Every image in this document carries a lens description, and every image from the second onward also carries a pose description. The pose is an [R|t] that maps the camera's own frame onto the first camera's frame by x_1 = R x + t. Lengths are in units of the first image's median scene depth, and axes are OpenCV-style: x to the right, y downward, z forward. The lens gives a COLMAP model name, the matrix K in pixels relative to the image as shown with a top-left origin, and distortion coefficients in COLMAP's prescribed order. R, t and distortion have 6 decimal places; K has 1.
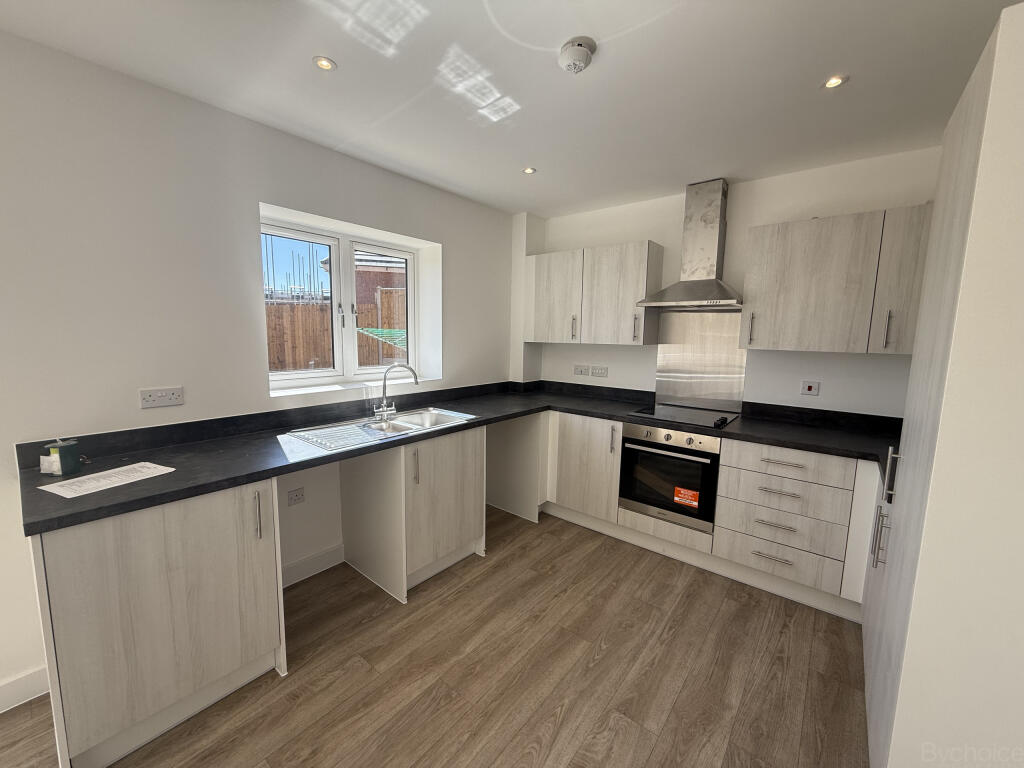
lens RADIAL K [[408.0, 0, 509.3], [0, 408.0, 385.8], [0, 0, 1]] dist [0.000082, 0.000414]
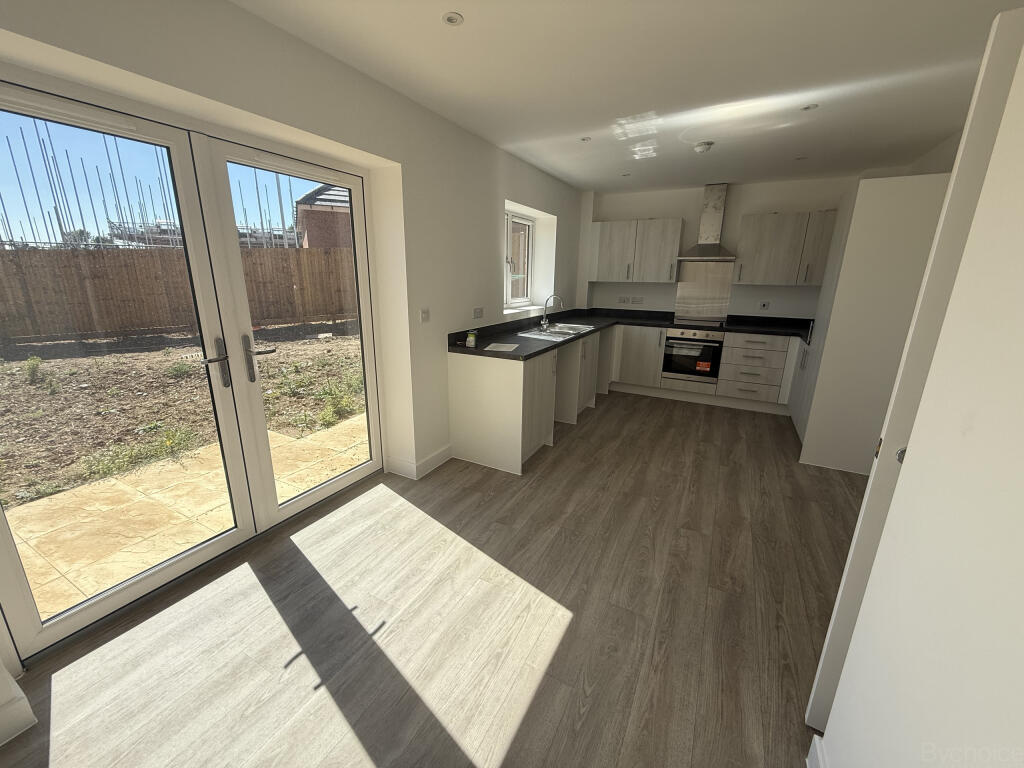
lens RADIAL K [[408.0, 0, 509.3], [0, 408.0, 385.8], [0, 0, 1]] dist [0.000082, 0.000414]
pose [[0.981475, -0.054501, 0.183674, -0.814606], [0.028314, 0.989420, 0.142290, 0.075630], [-0.189486, -0.134453, 0.972634, -0.679352]]
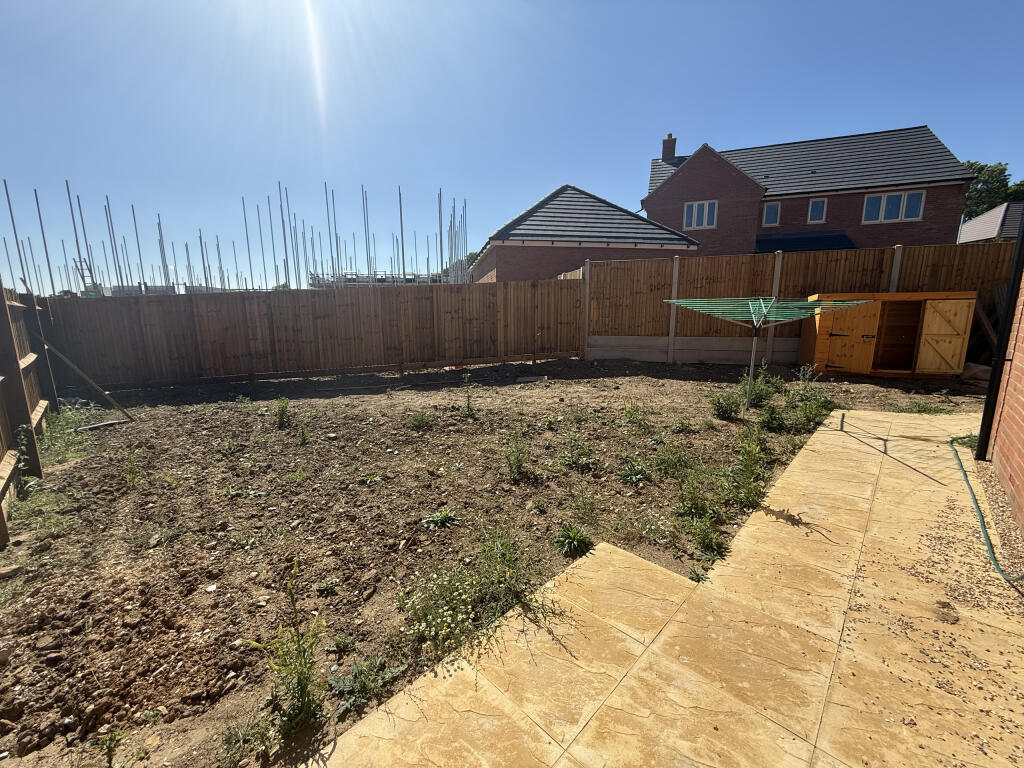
lens RADIAL K [[408.0, 0, 509.3], [0, 408.0, 385.8], [0, 0, 1]] dist [0.000082, 0.000414]
pose [[0.995510, -0.008163, -0.094307, -1.699179], [0.012682, 0.998795, 0.047418, 0.006130], [0.093806, -0.048401, 0.994413, 0.127561]]
